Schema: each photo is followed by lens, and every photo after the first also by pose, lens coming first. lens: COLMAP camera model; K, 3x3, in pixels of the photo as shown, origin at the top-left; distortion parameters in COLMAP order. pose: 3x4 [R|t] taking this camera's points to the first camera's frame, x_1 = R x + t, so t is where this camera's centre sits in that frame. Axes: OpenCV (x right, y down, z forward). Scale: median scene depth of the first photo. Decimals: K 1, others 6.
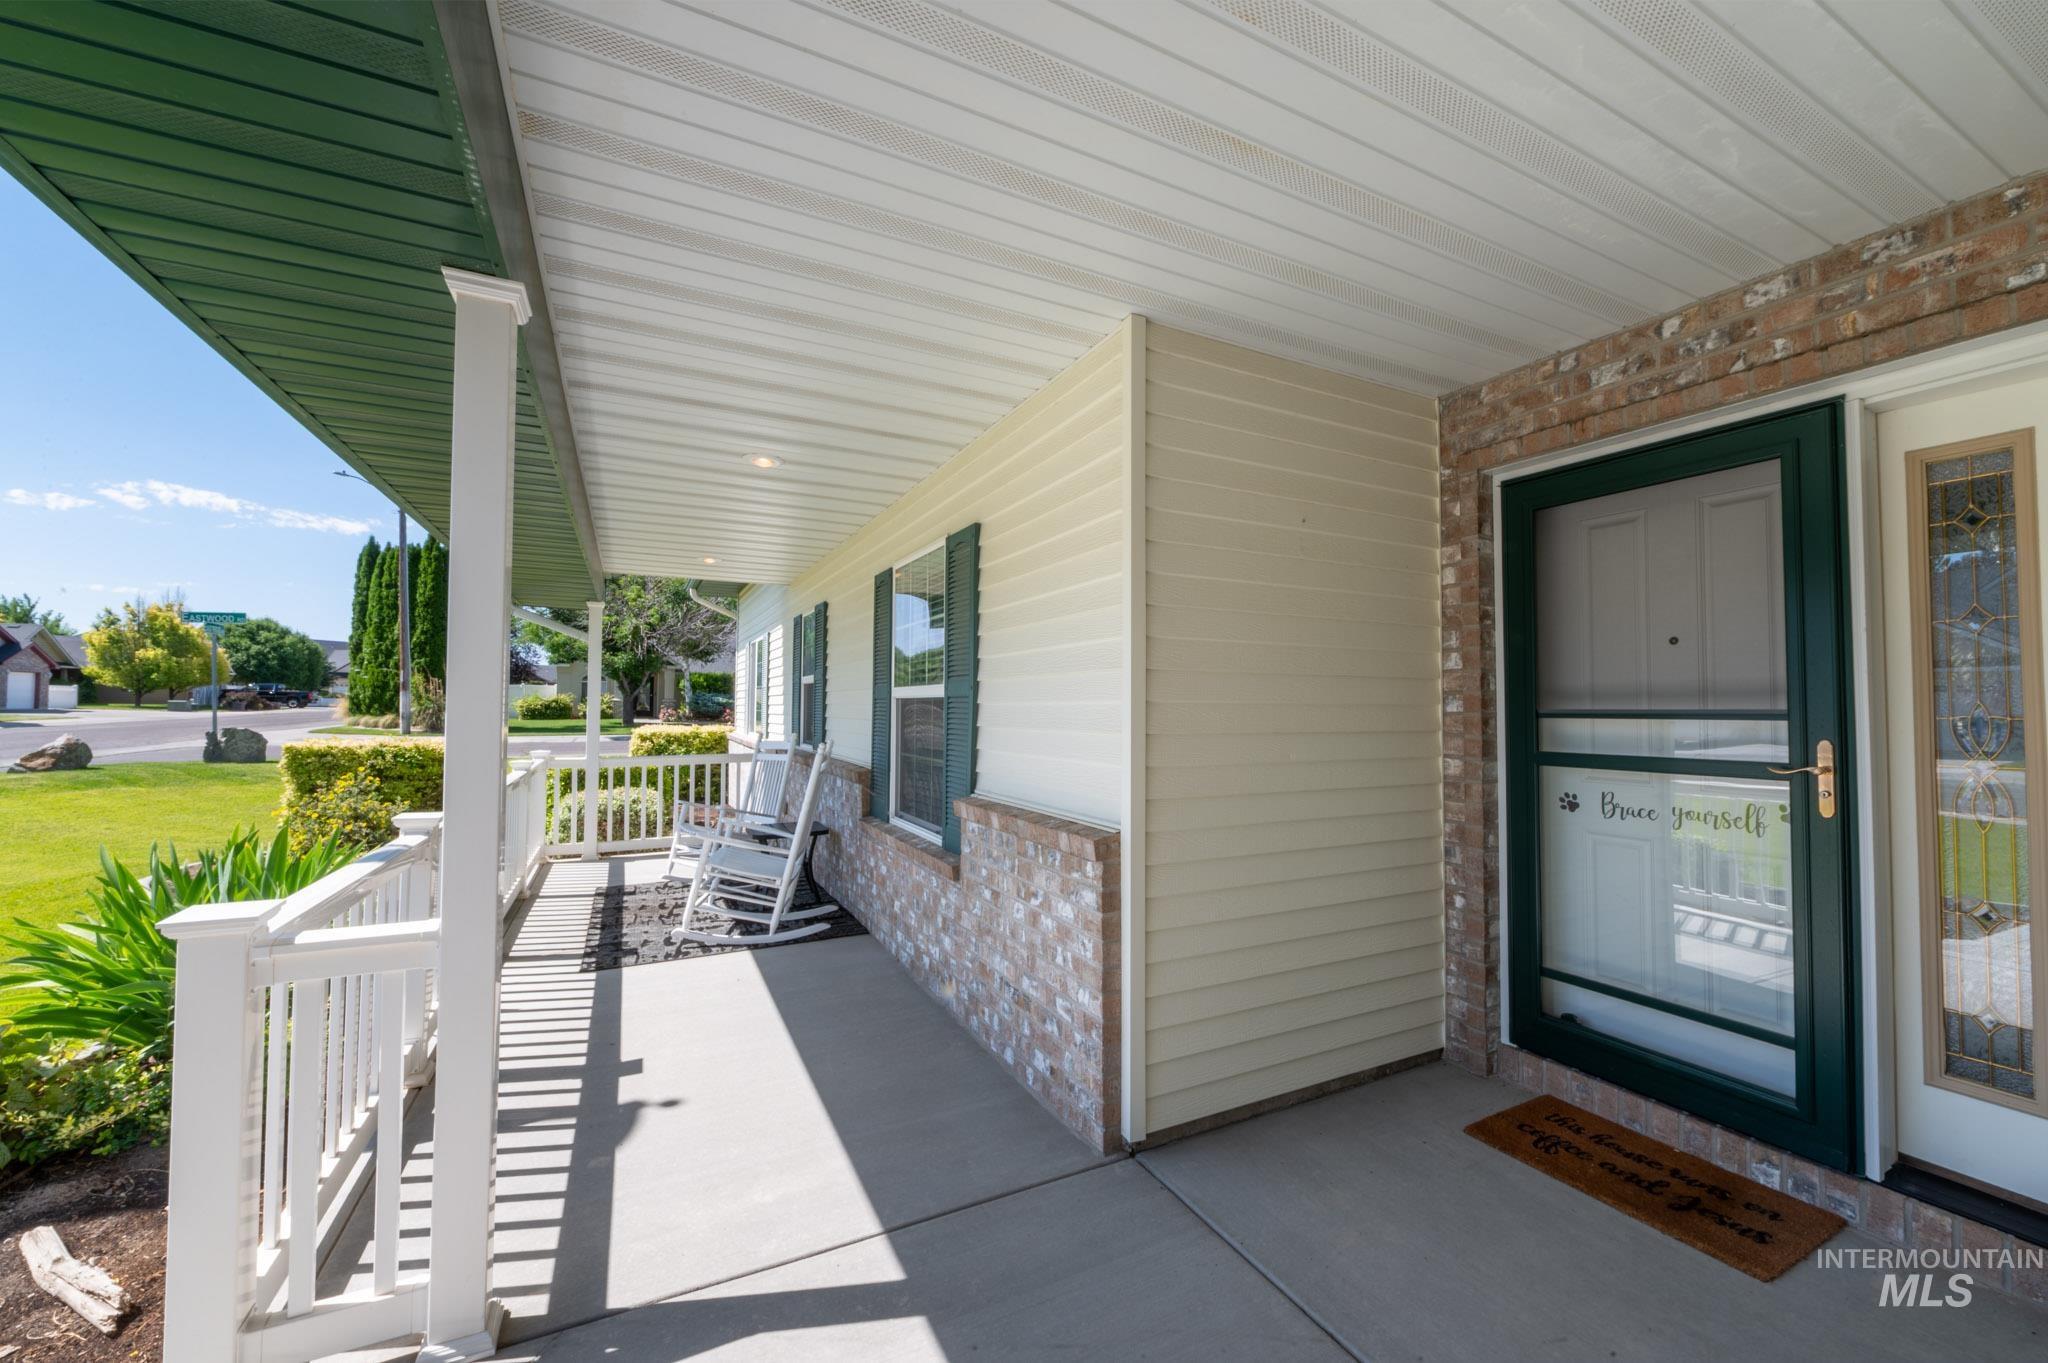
lens RADIAL K [[799.0, 0, 1024.0], [0, 799.0, 681.5], [0, 0, 1]] dist [-0.001196, -0.000190]
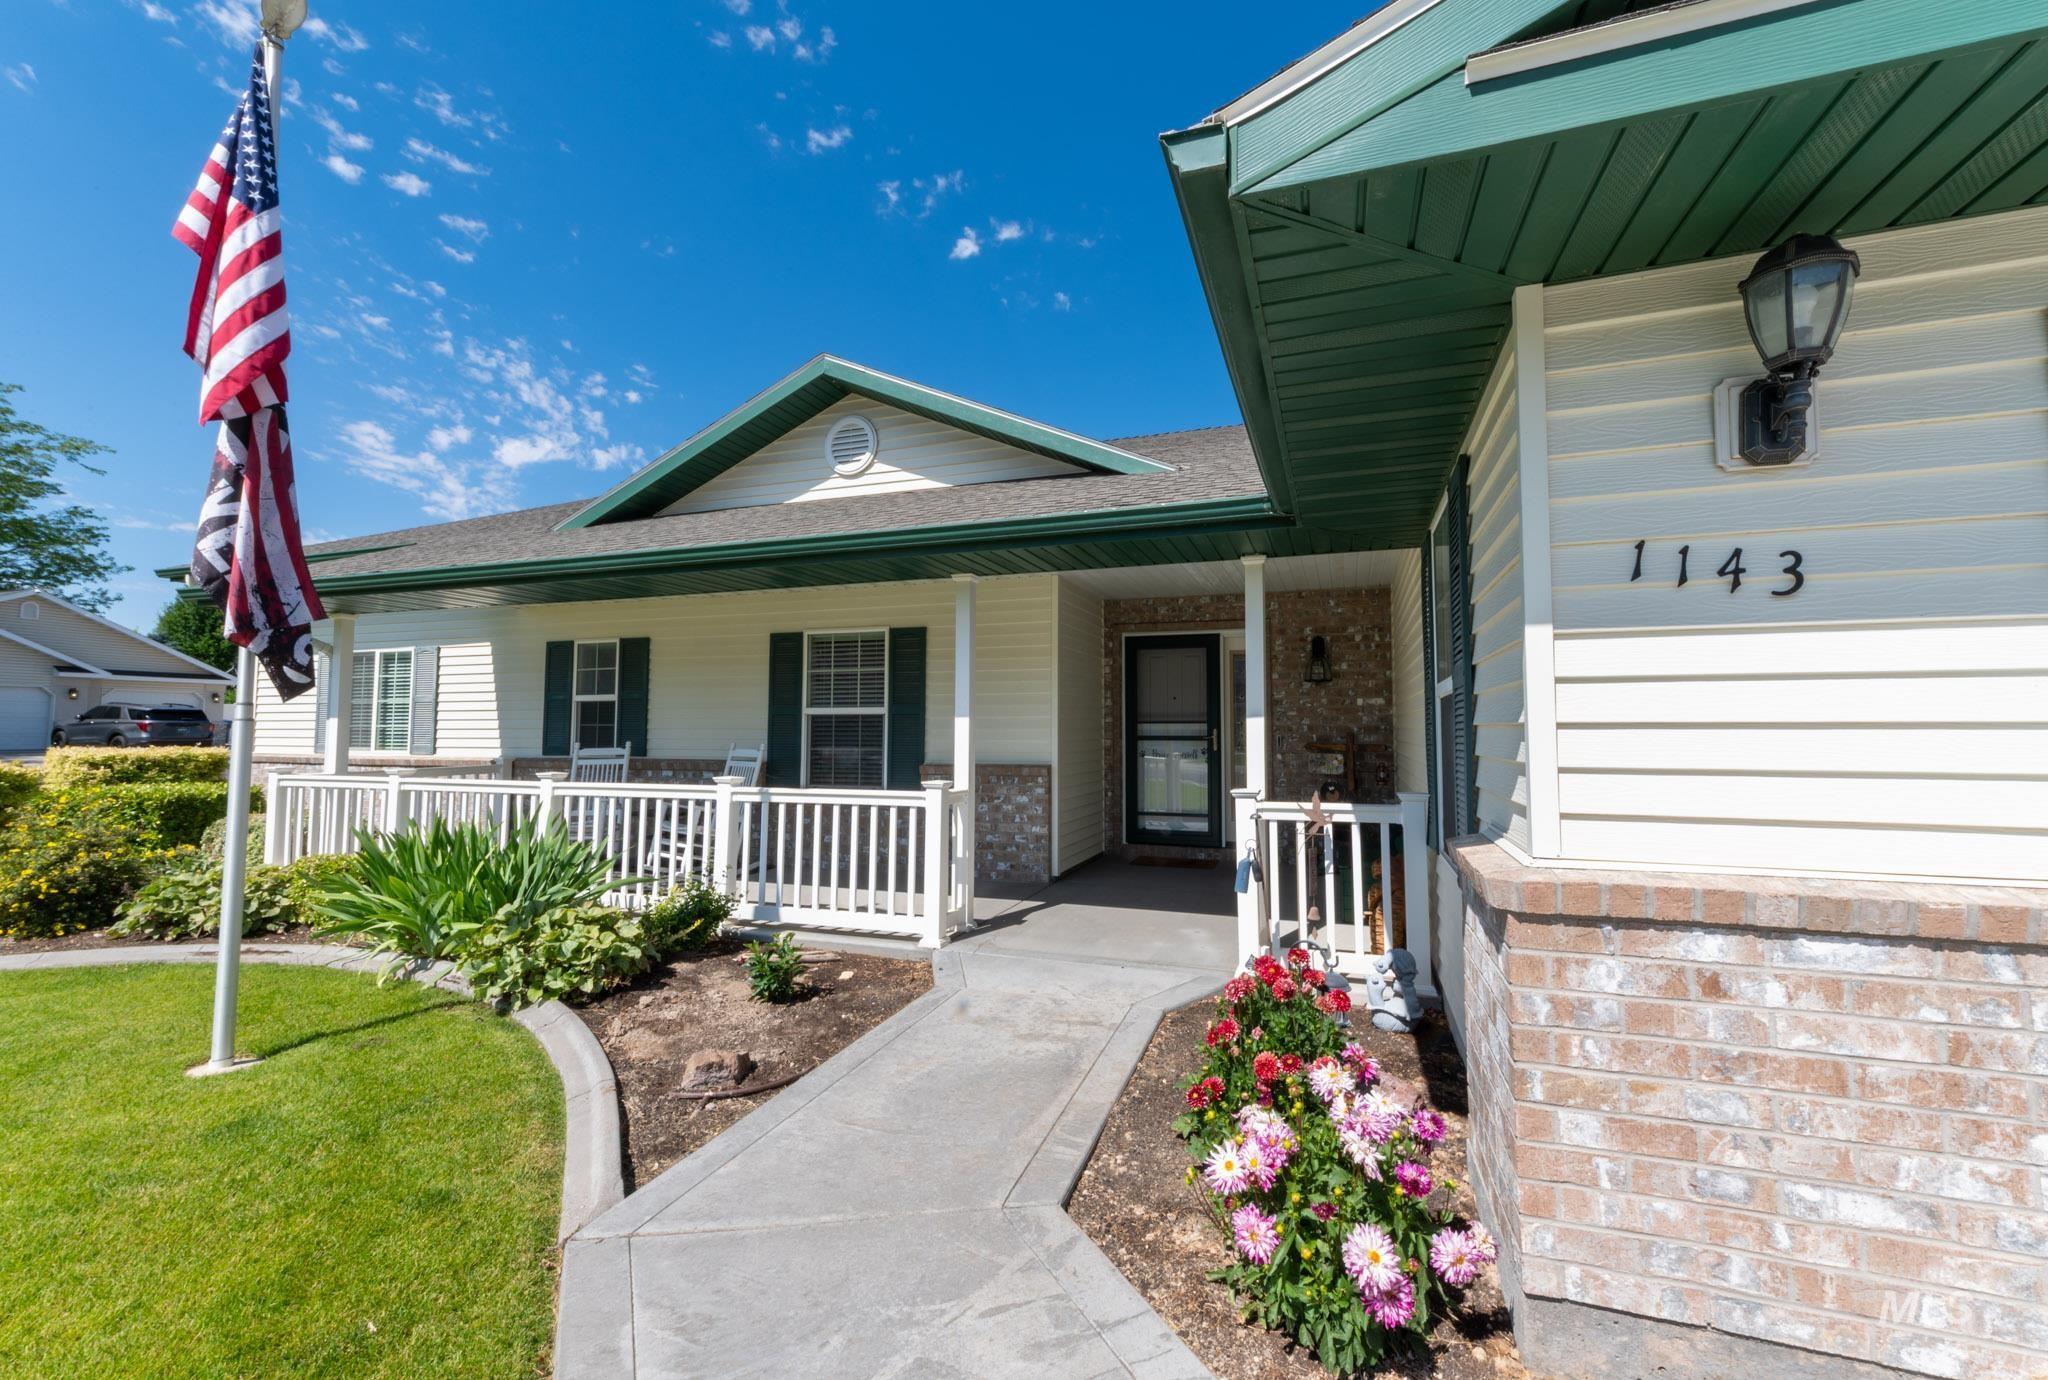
lens RADIAL K [[847.6, 0, 1024.0], [0, 847.6, 690.0], [0, 0, 1]] dist [0.000304, -0.000028]
pose [[0.727742, 0.032334, 0.685089, -1.708708], [-0.020746, 0.999469, -0.025135, 0.010264], [-0.685538, 0.004079, 0.728026, -0.907093]]
